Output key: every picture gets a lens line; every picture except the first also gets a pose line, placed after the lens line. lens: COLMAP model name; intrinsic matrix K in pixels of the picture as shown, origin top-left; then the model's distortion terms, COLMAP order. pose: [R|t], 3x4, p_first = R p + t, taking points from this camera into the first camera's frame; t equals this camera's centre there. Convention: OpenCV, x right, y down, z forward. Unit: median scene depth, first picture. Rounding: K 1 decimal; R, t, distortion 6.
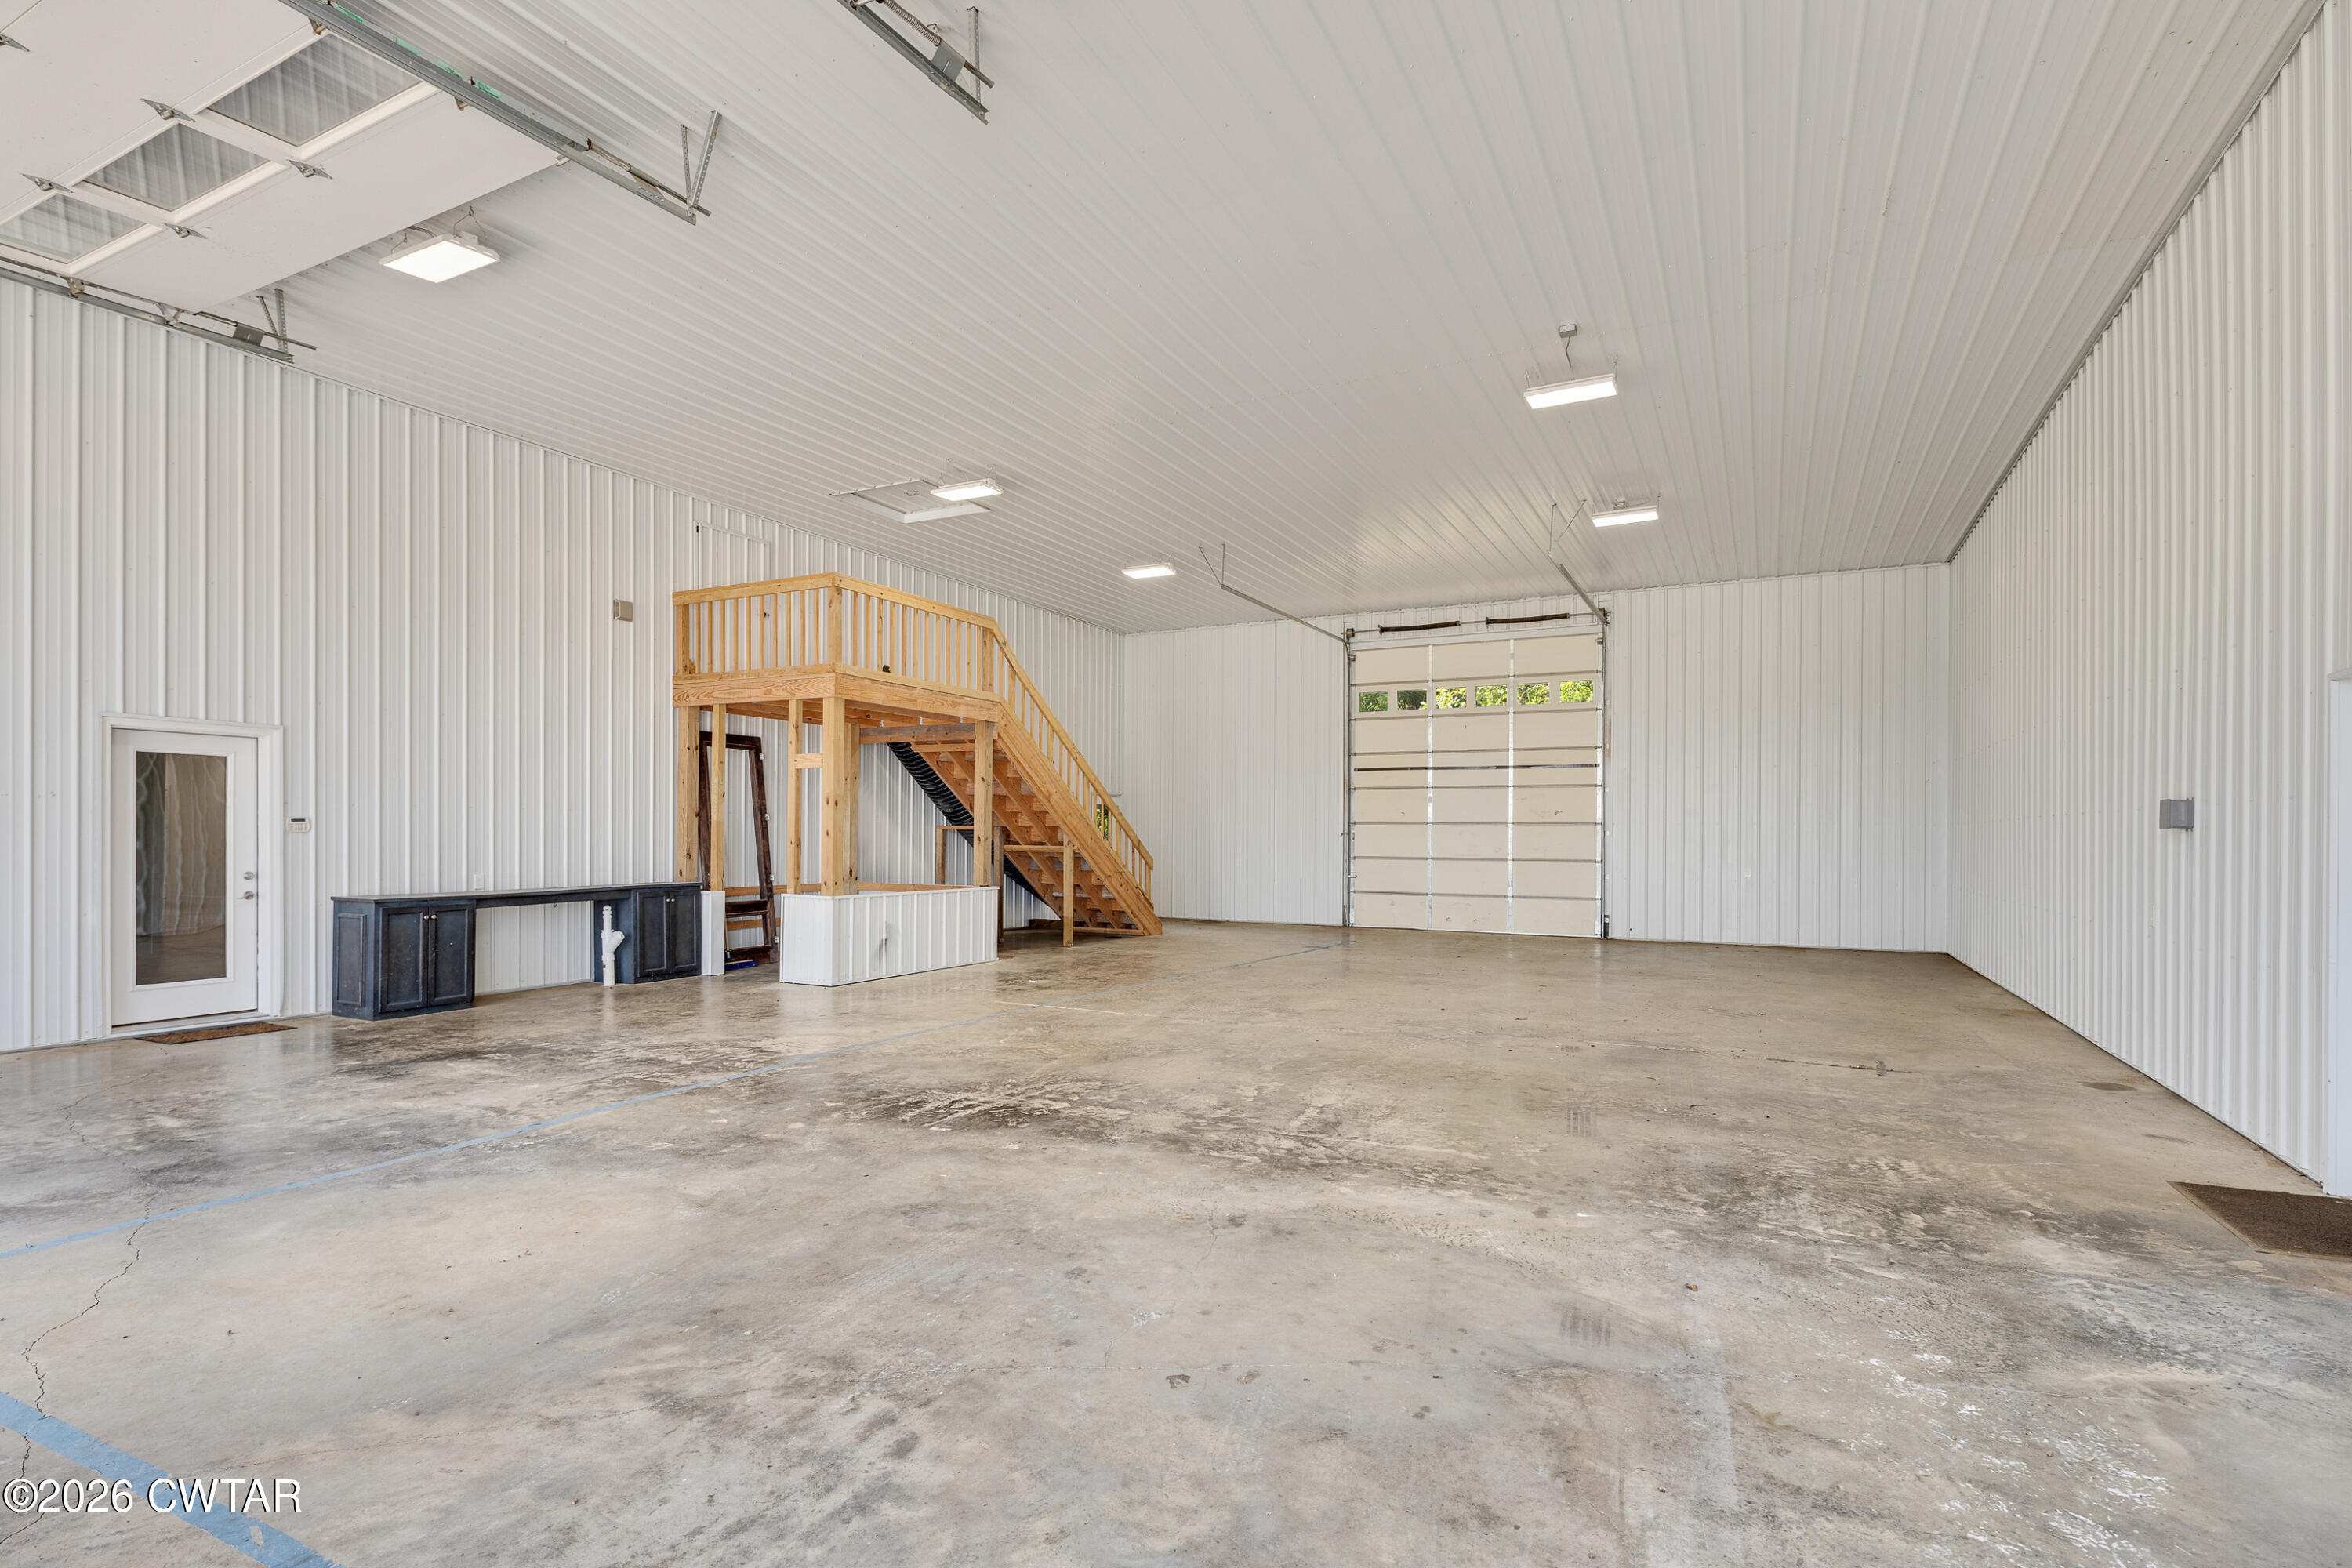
lens RADIAL K [[1149.2, 0, 1169.7], [0, 1149.2, 826.1], [0, 0, 1]] dist [-0.000768, -0.002208]
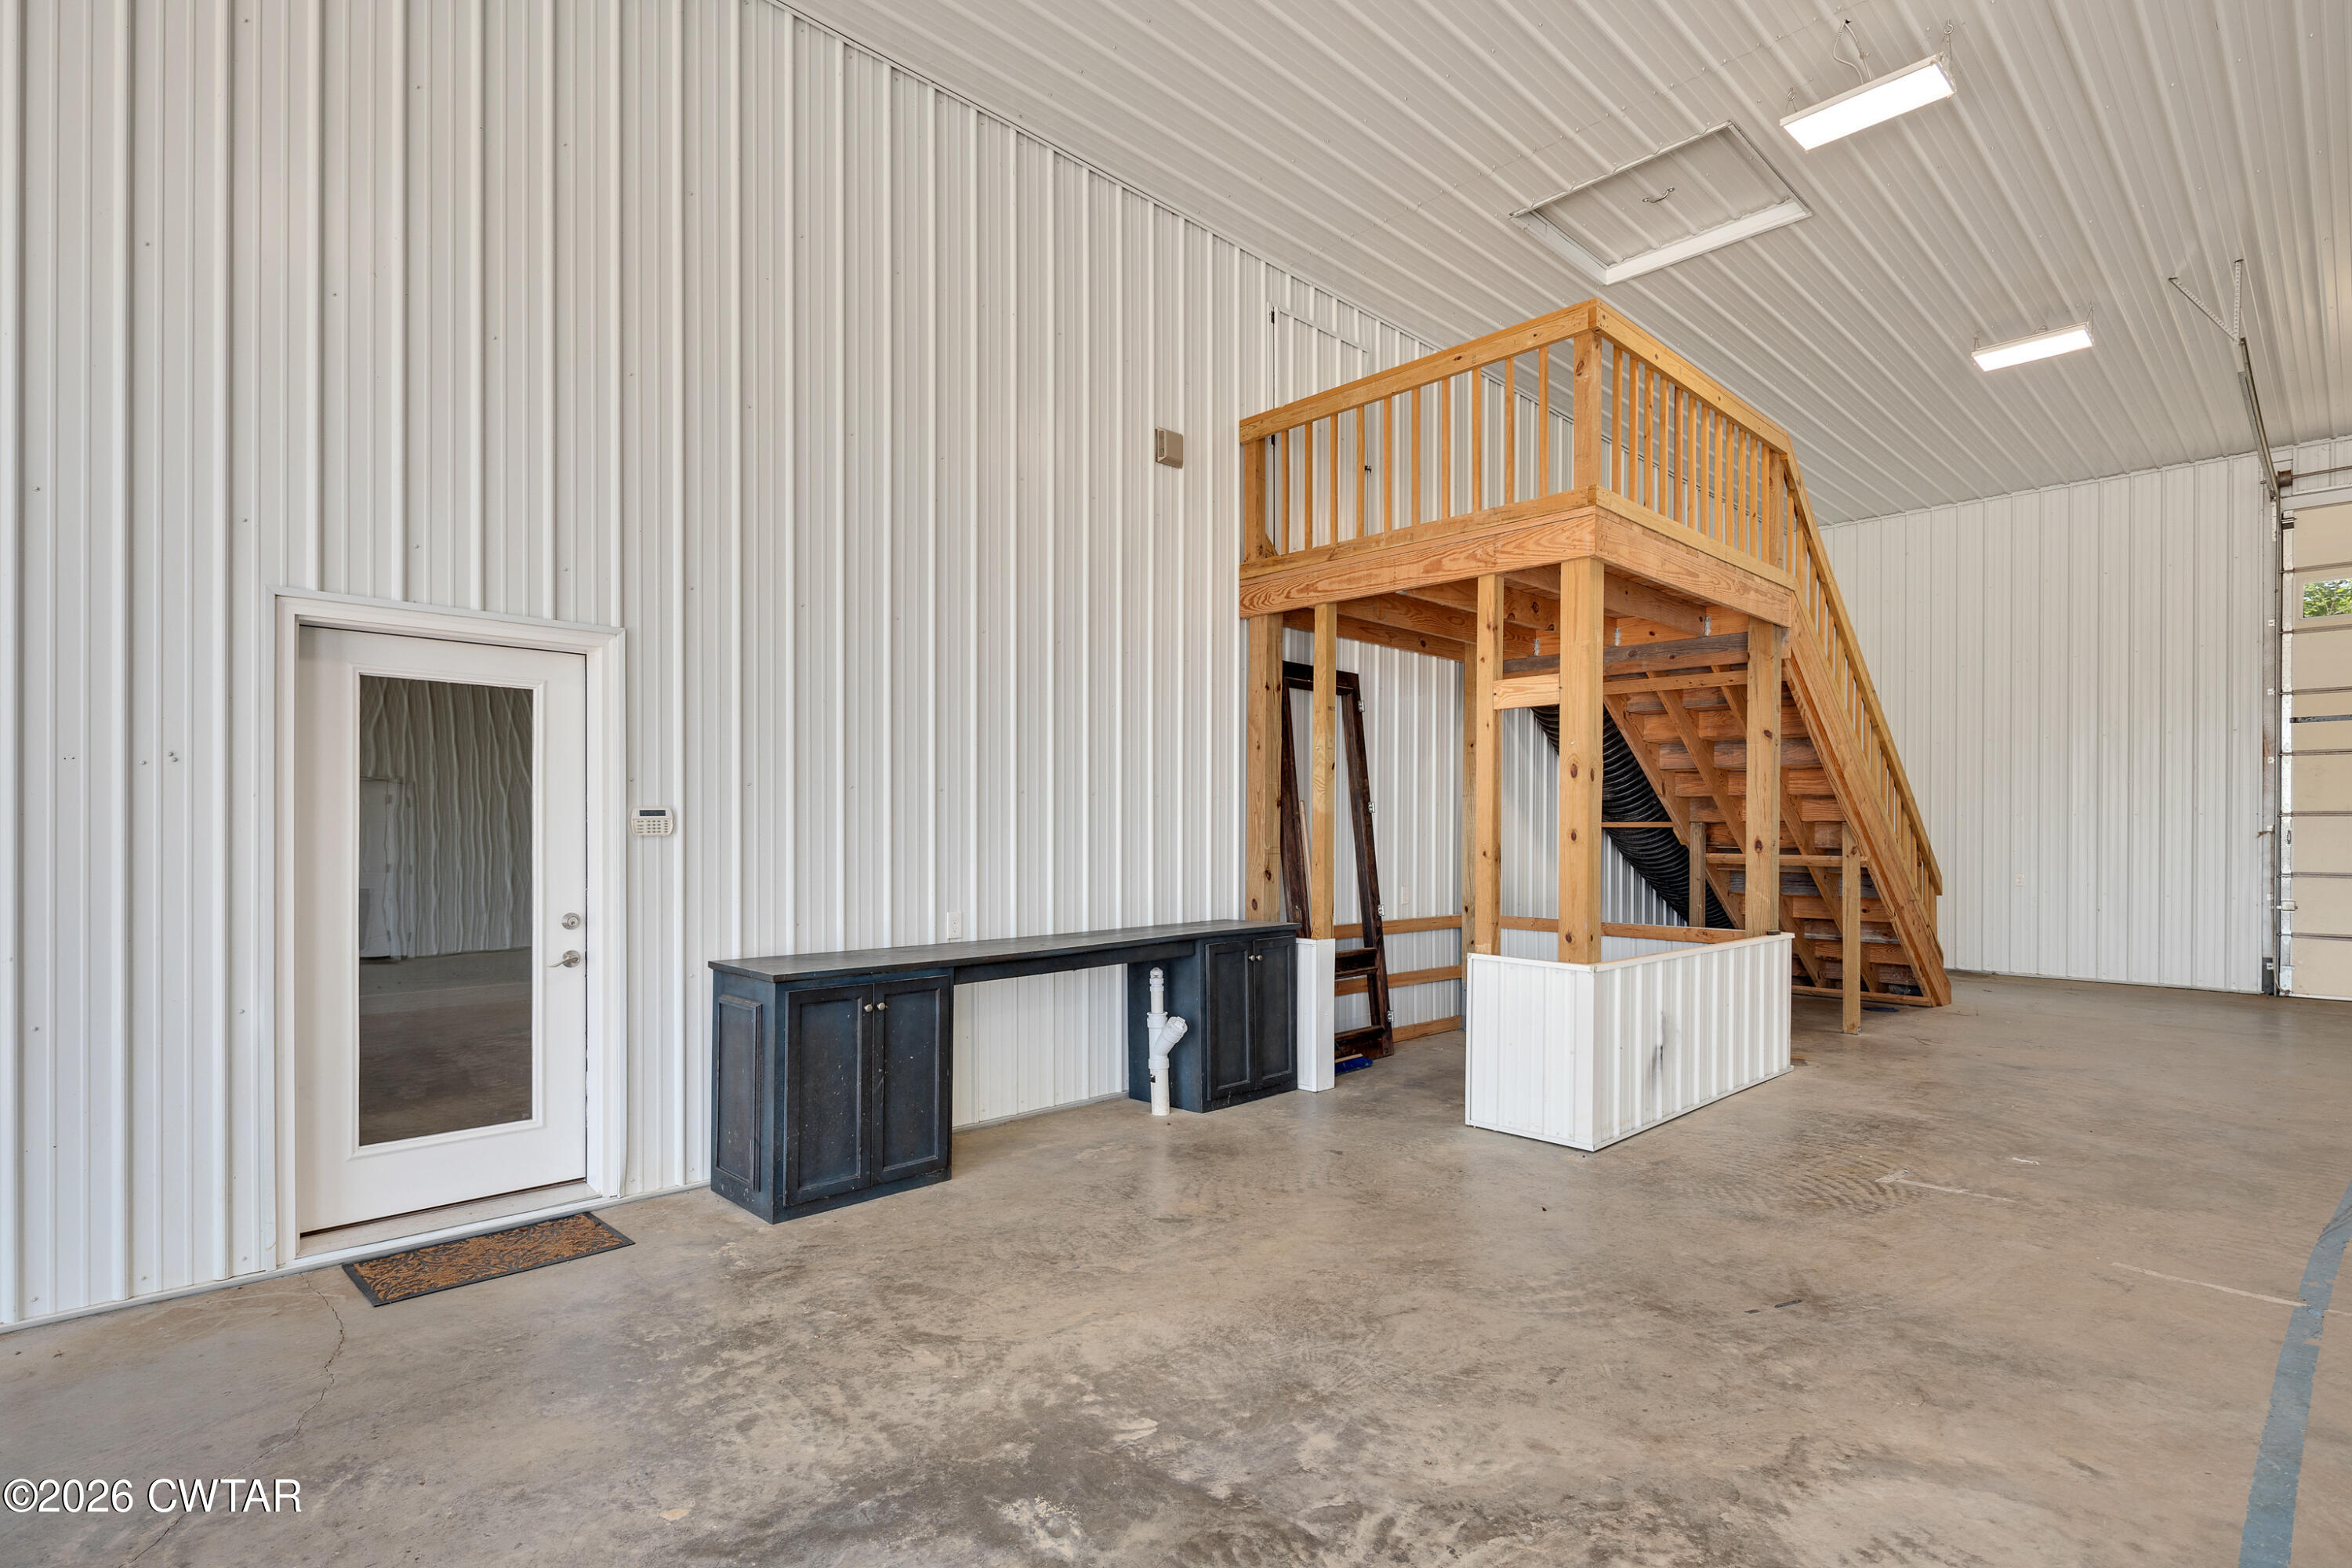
lens RADIAL K [[1149.2, 0, 1174.9], [0, 1149.2, 805.4], [0, 0, 1]] dist [-0.000768, -0.002208]
pose [[0.949742, -0.010613, -0.312853, -0.309439], [0.005115, 0.999818, -0.018388, 0.001577], [0.312991, 0.015864, 0.949623, 0.481542]]
